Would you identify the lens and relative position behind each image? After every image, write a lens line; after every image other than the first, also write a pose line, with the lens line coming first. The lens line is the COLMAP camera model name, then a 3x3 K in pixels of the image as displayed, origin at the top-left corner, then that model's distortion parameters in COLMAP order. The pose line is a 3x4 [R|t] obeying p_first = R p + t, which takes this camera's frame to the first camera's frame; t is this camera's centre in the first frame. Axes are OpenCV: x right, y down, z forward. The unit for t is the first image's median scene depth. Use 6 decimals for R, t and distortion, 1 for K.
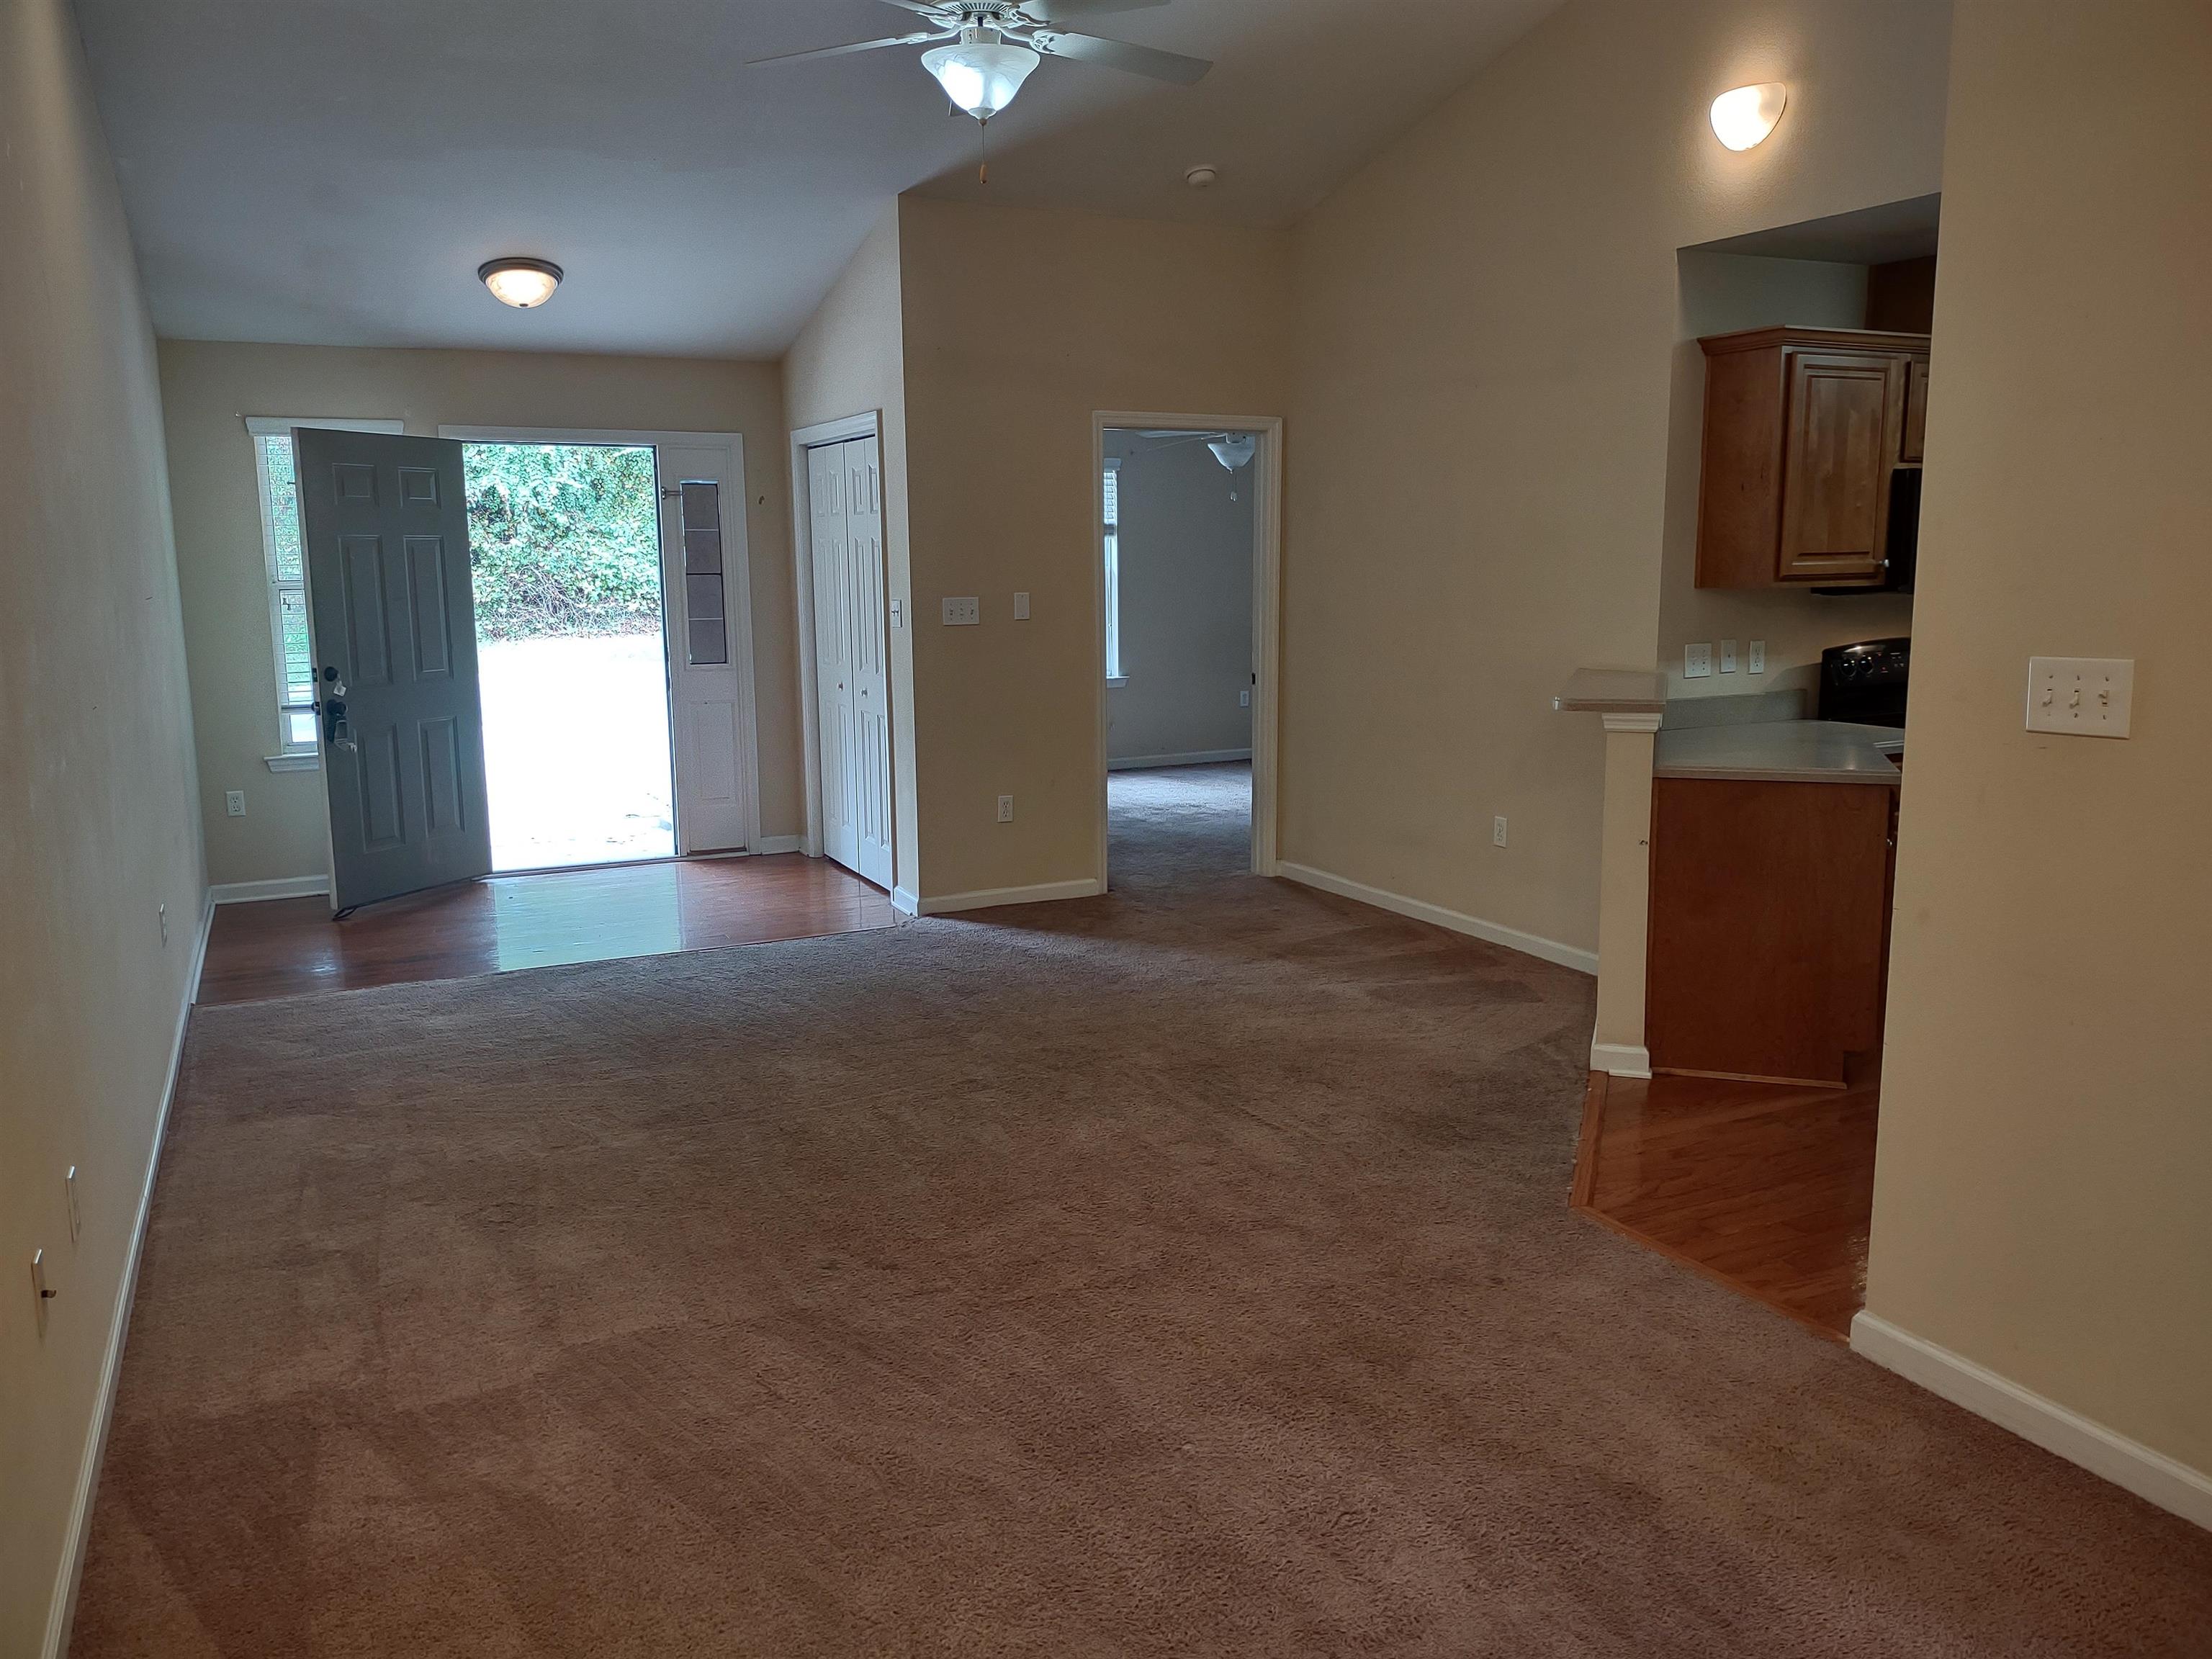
lens RADIAL K [[1682.8, 0, 1100.3], [0, 1682.8, 820.4], [0, 0, 1]] dist [0.108215, -0.168941]
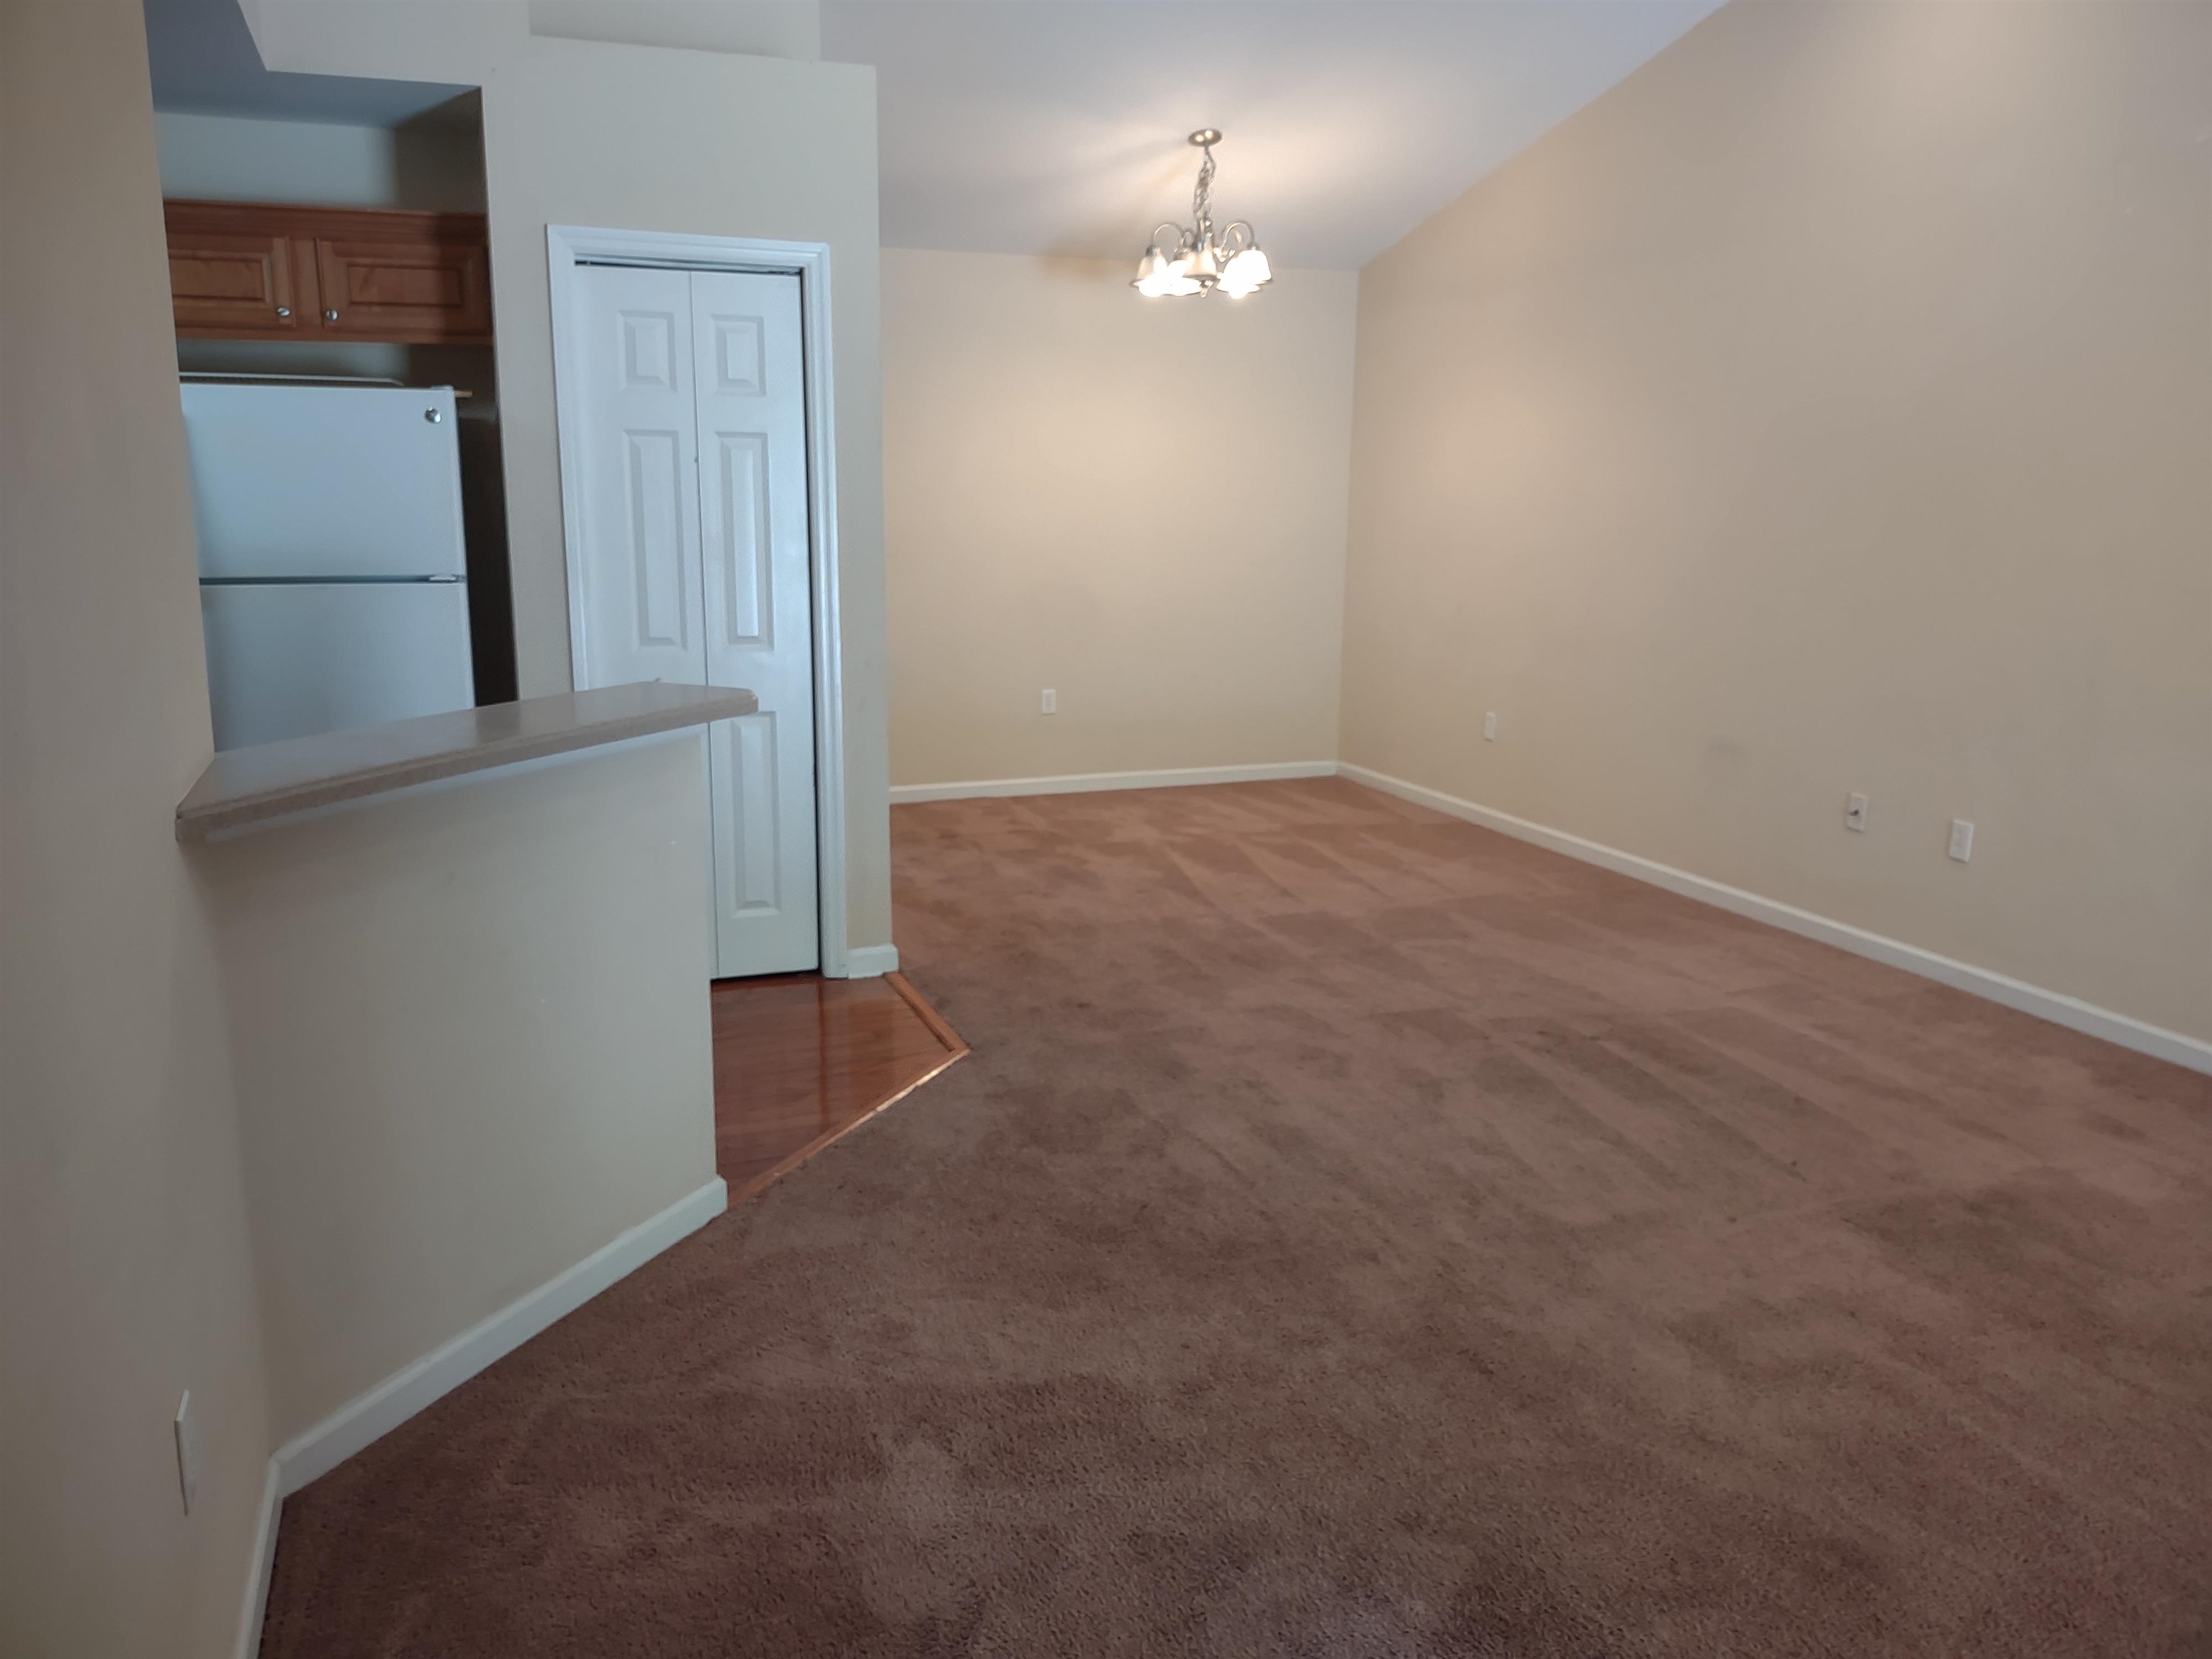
lens RADIAL K [[1682.8, 0, 1100.3], [0, 1682.8, 820.4], [0, 0, 1]] dist [0.108215, -0.168941]
pose [[-0.996585, -0.006498, 0.082321, 0.087656], [0.023164, 0.934876, 0.354219, -0.283031], [-0.079262, 0.354916, -0.931532, 1.784844]]
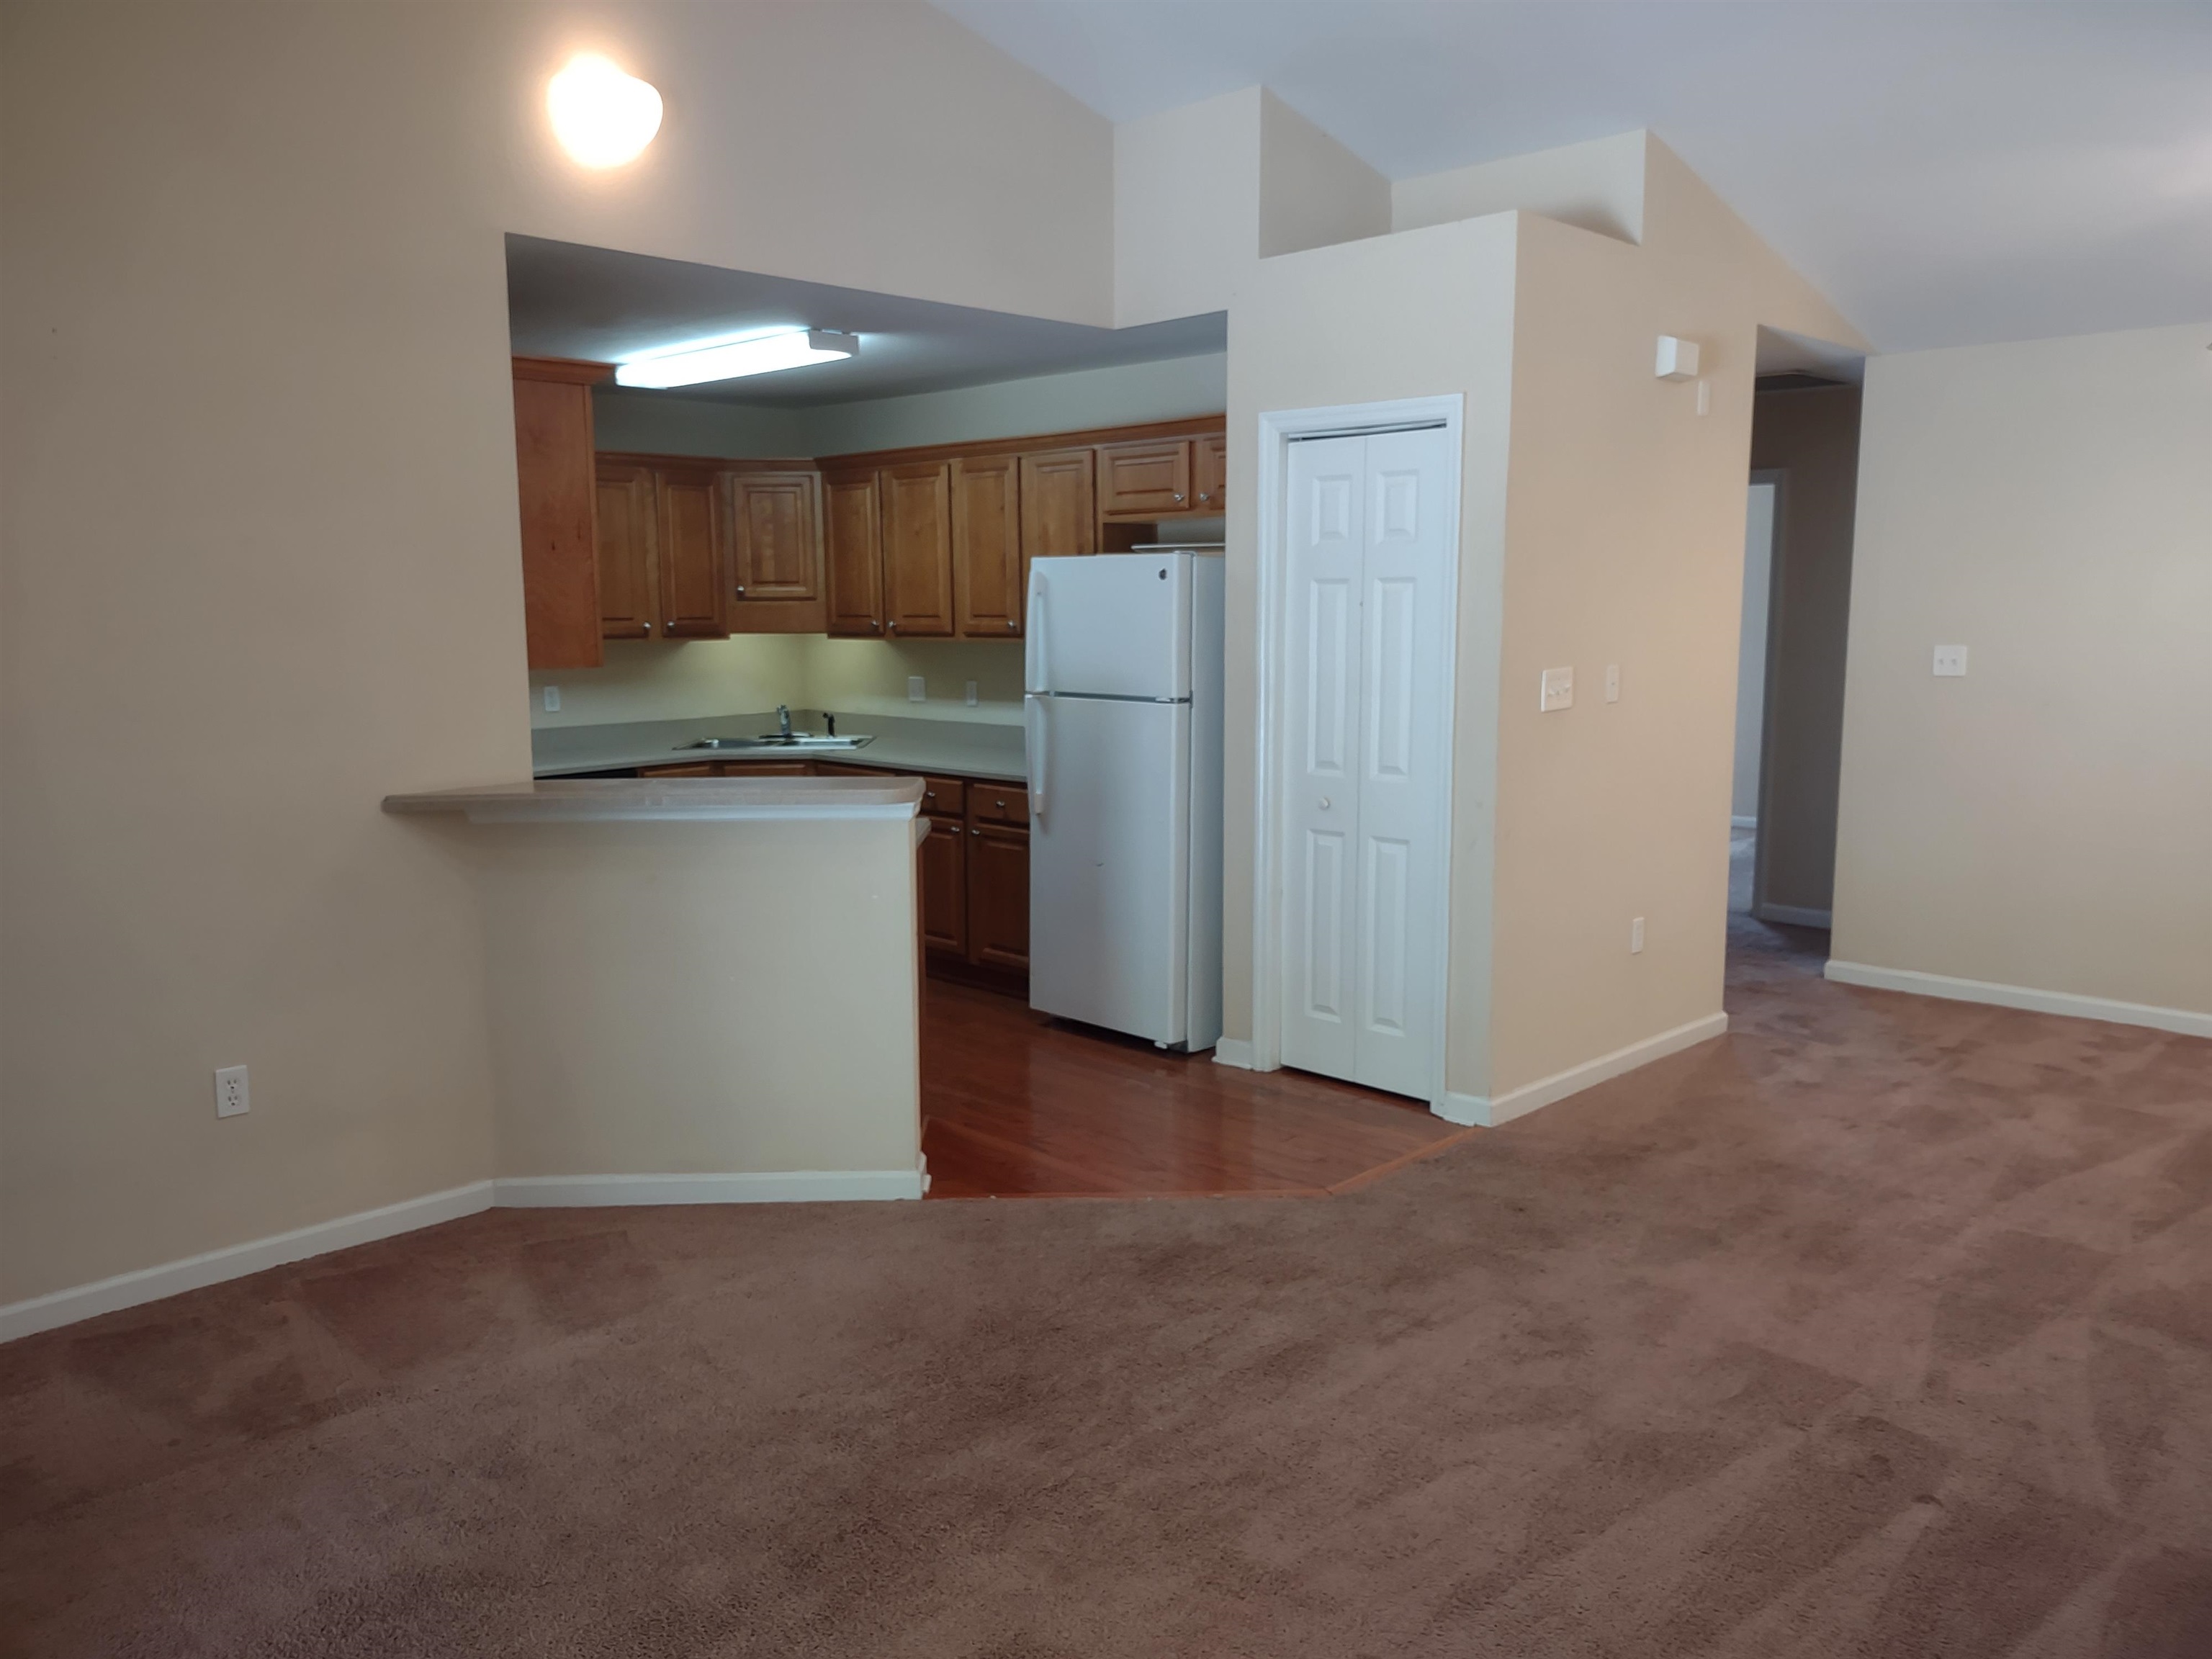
lens RADIAL K [[1682.8, 0, 1100.3], [0, 1682.8, 820.4], [0, 0, 1]] dist [0.108215, -0.168941]
pose [[-0.340100, -0.106066, 0.934388, -0.615850], [0.161213, 0.972333, 0.169052, -0.202859], [-0.926467, 0.208131, -0.313592, 1.289707]]
